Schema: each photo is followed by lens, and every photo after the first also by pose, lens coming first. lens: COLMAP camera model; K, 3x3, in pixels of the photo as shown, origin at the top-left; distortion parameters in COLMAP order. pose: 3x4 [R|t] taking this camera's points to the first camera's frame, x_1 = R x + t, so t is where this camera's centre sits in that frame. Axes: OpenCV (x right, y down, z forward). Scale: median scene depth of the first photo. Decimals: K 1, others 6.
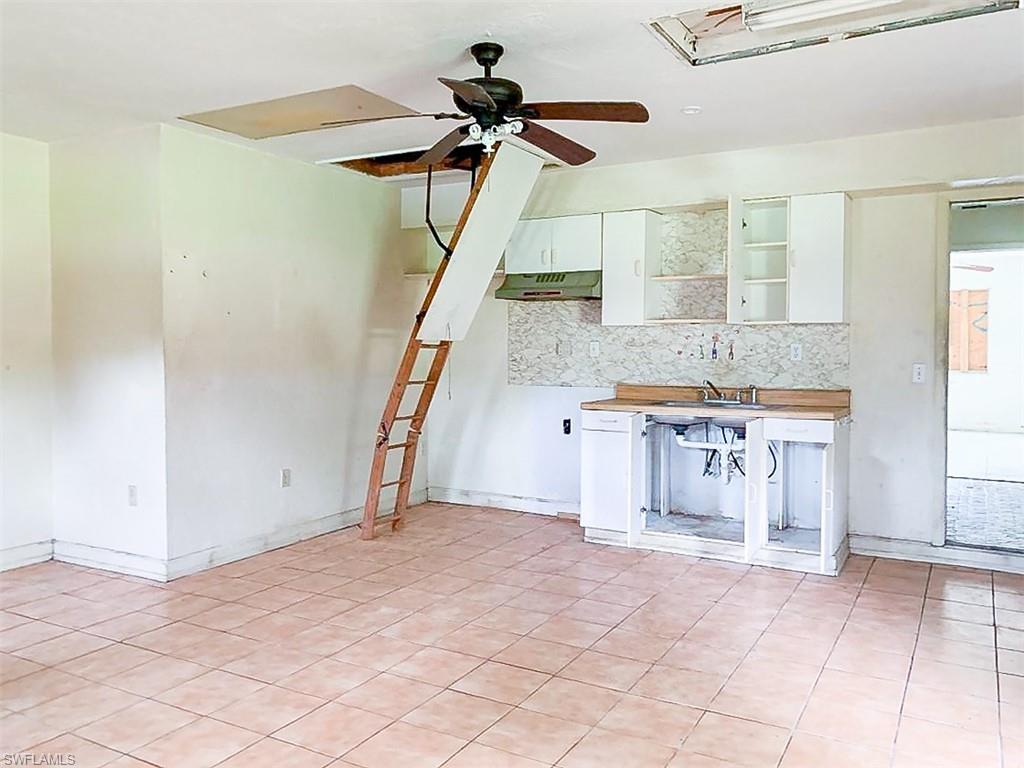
lens RADIAL K [[826.6, 0, 512.0], [0, 826.6, 384.0], [0, 0, 1]] dist [0.001487, 0.000552]
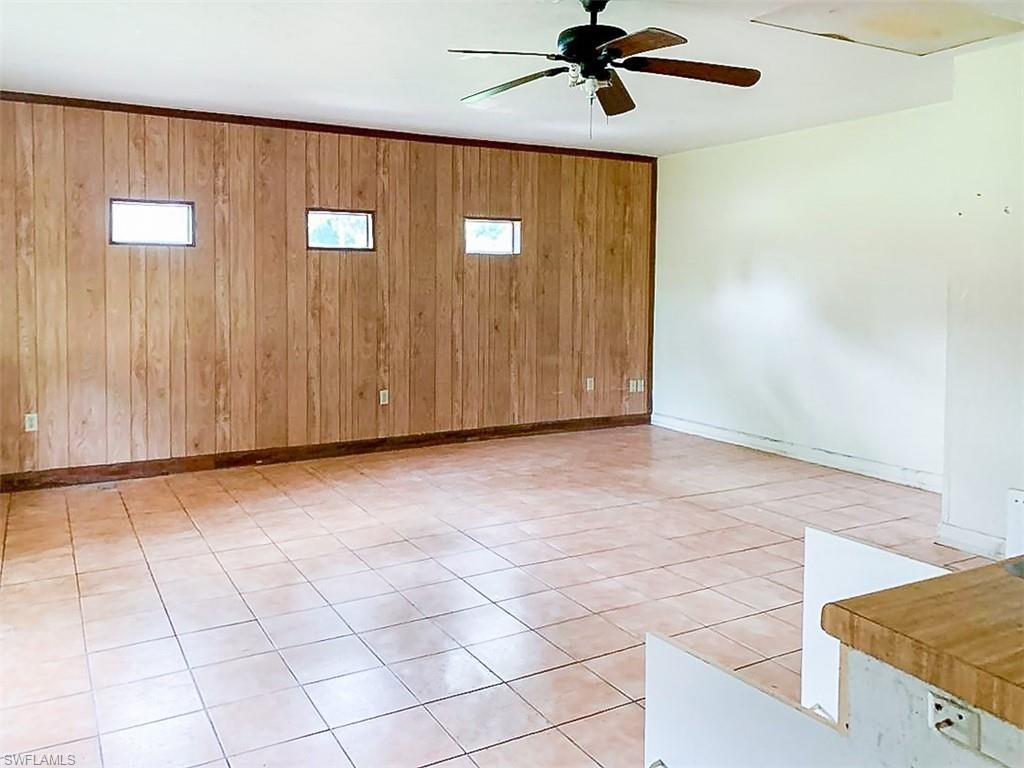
lens RADIAL K [[826.6, 0, 512.0], [0, 826.6, 384.0], [0, 0, 1]] dist [0.001487, 0.000552]
pose [[-0.511455, 0.105796, -0.852772, 0.816331], [-0.049943, 0.987055, 0.152409, -0.083971], [0.857857, 0.120540, -0.499551, 1.331905]]
